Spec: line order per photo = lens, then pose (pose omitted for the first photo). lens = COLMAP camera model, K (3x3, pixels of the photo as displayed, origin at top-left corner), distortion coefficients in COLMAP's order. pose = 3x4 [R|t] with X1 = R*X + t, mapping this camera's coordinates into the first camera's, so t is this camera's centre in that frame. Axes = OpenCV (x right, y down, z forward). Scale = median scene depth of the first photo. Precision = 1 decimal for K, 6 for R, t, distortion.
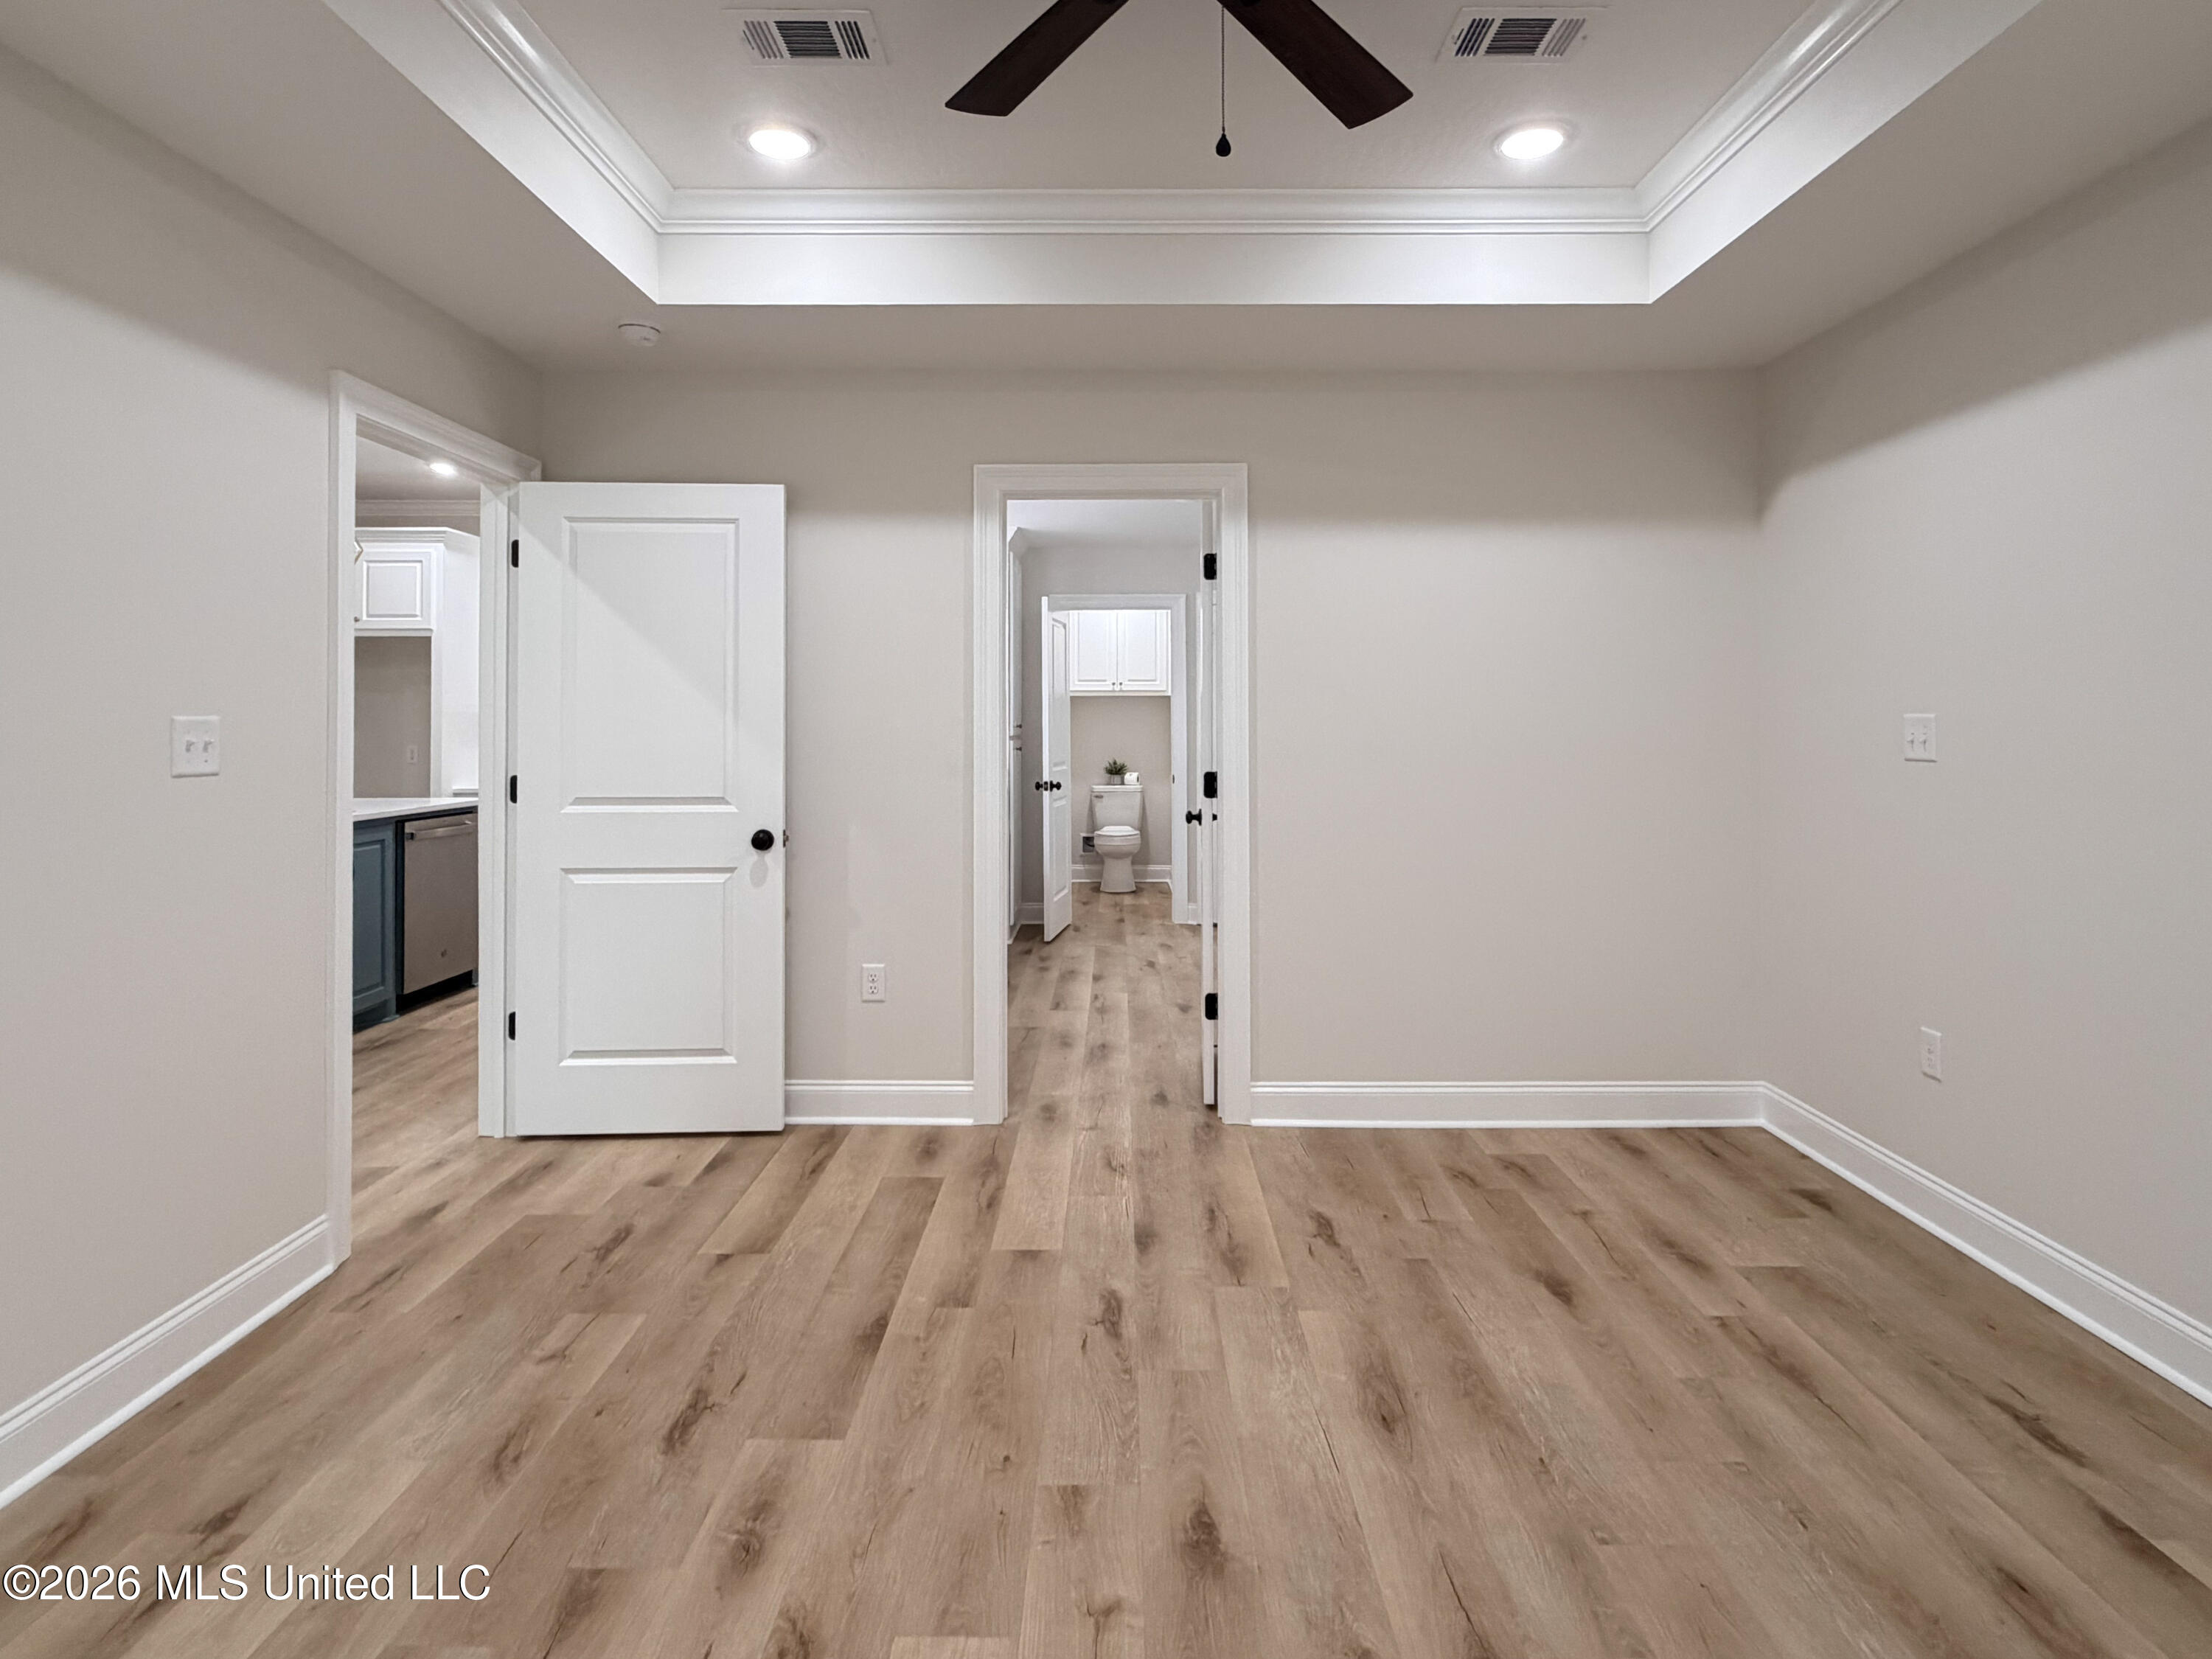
lens RADIAL K [[1169.3, 0, 1121.7], [0, 1169.3, 724.7], [0, 0, 1]] dist [0.000672, 0.000119]
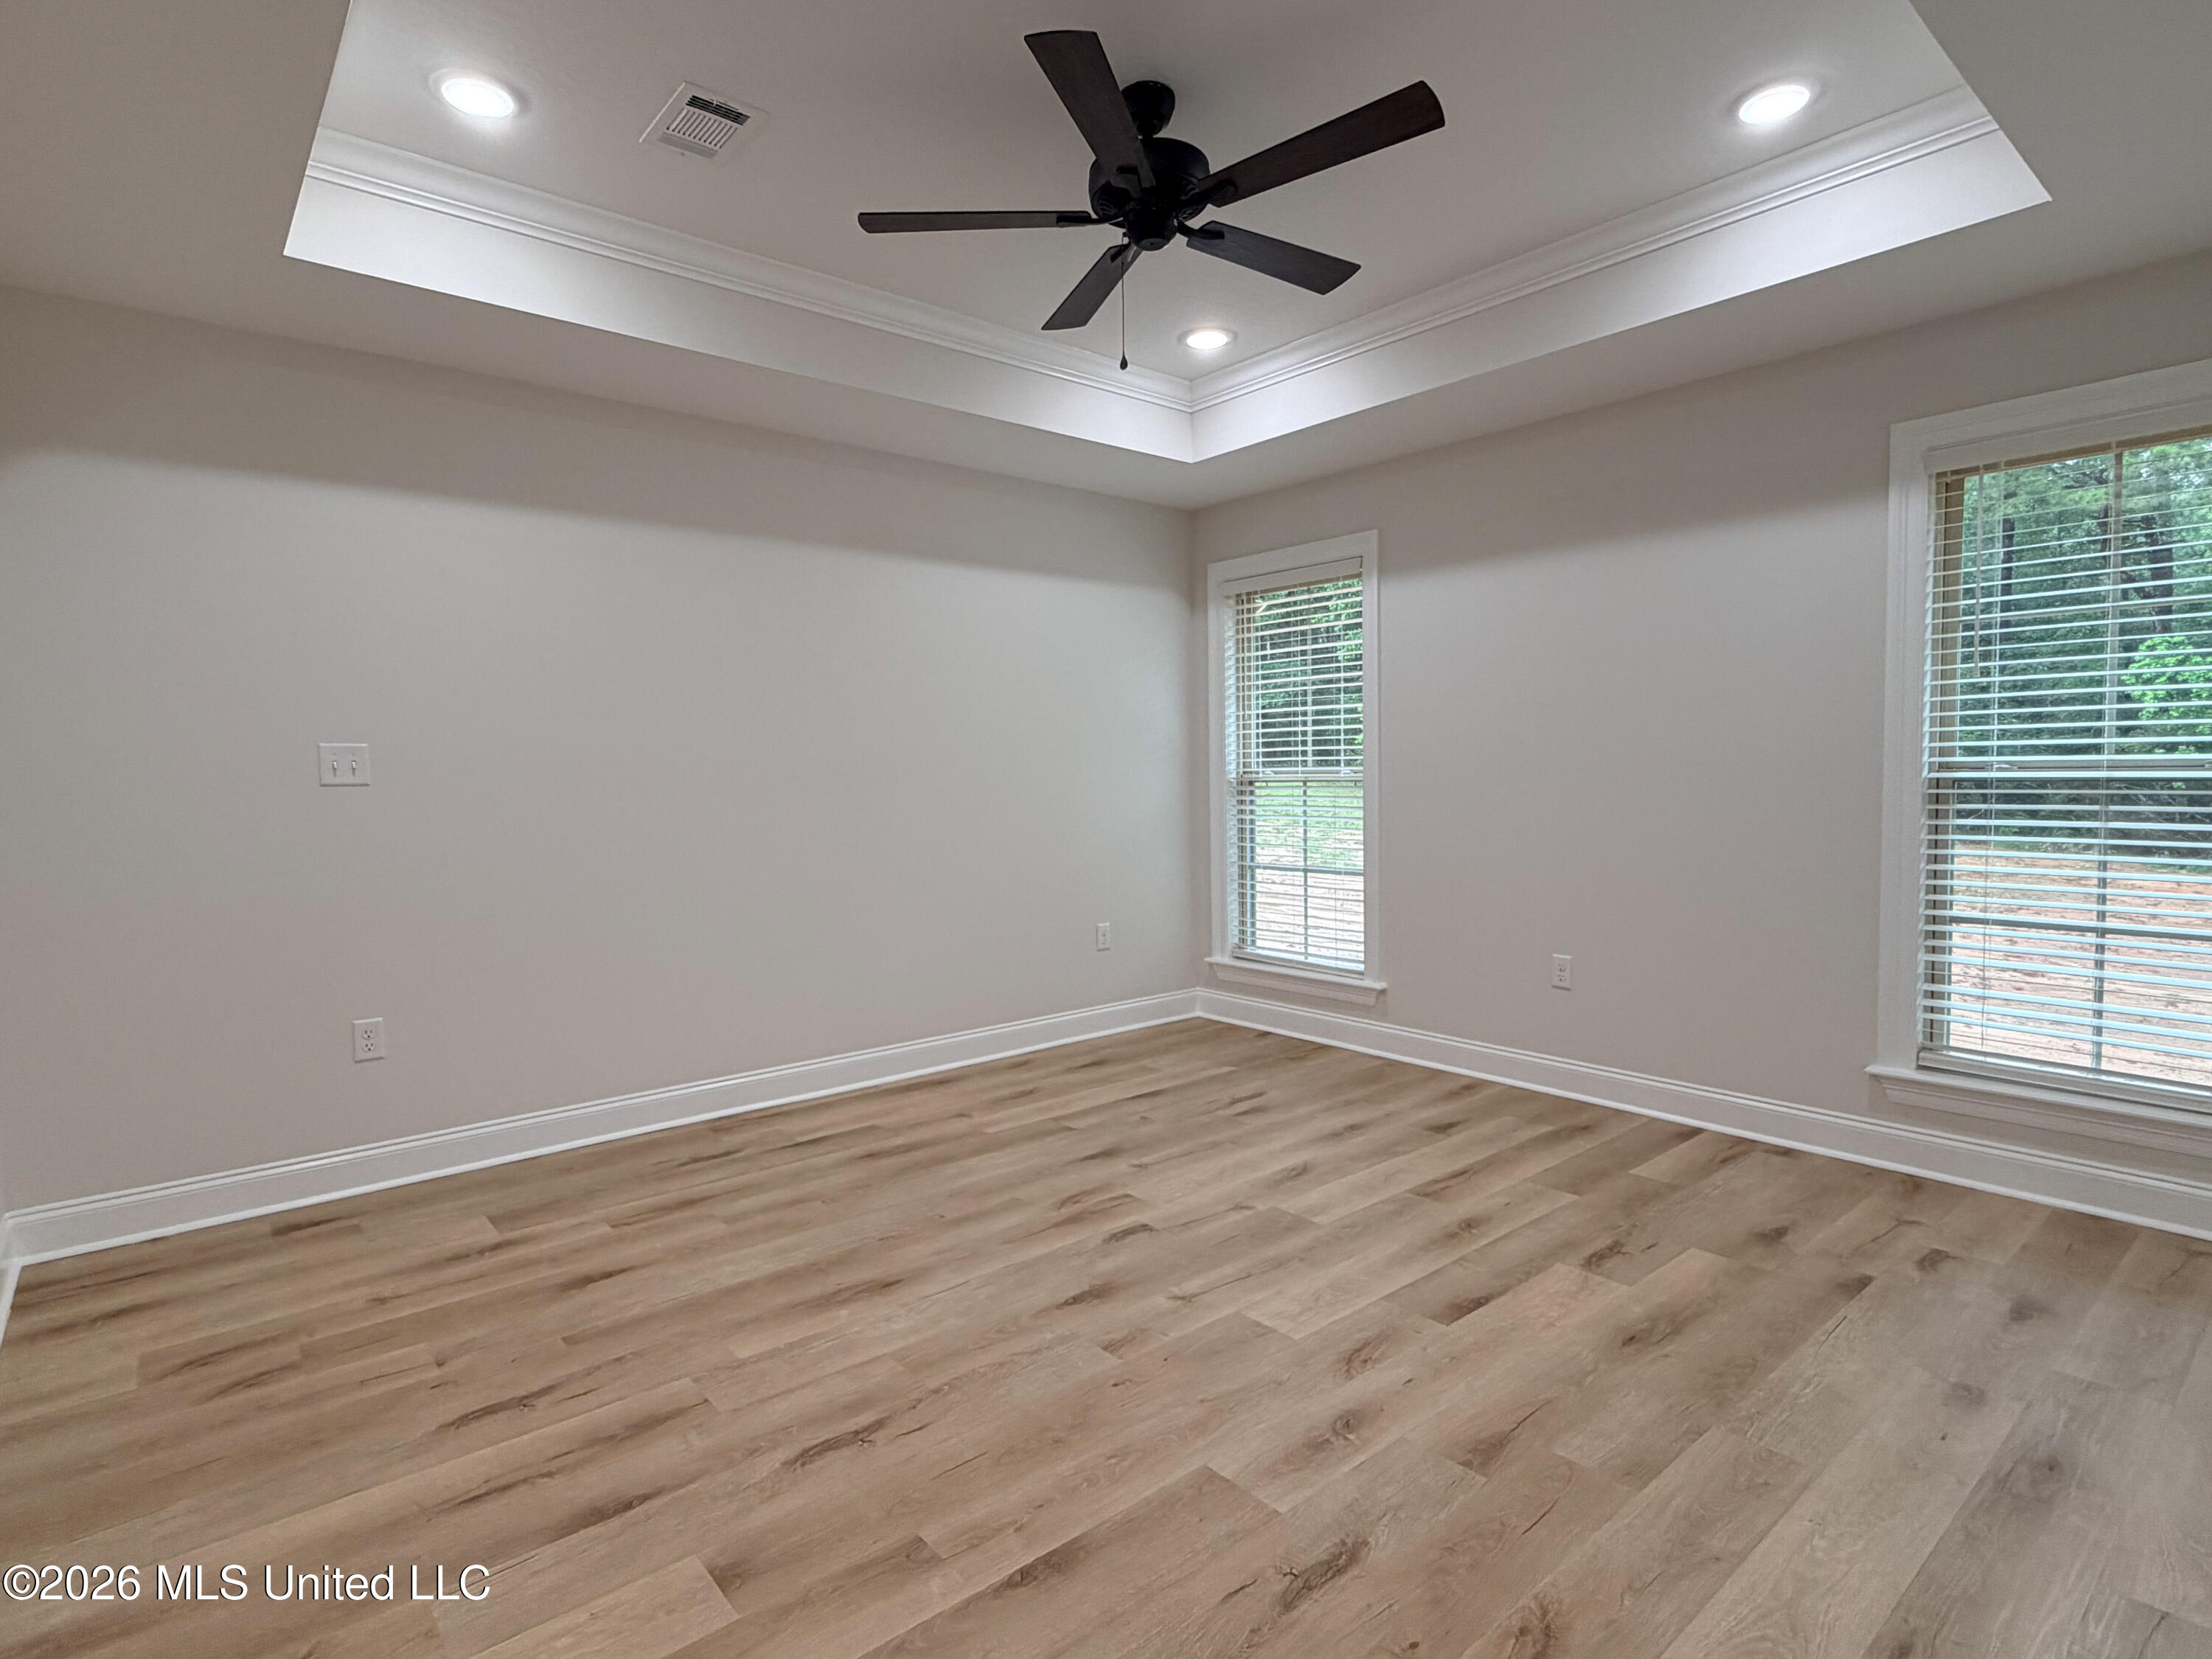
lens RADIAL K [[1125.2, 0, 1106.0], [0, 1125.2, 829.5], [0, 0, 1]] dist [-0.000344, 0.000247]
pose [[-0.640136, -0.028623, 0.767728, -0.848888], [0.016849, 0.998542, 0.051278, 0.041873], [-0.768077, 0.045760, -0.638721, 1.573624]]
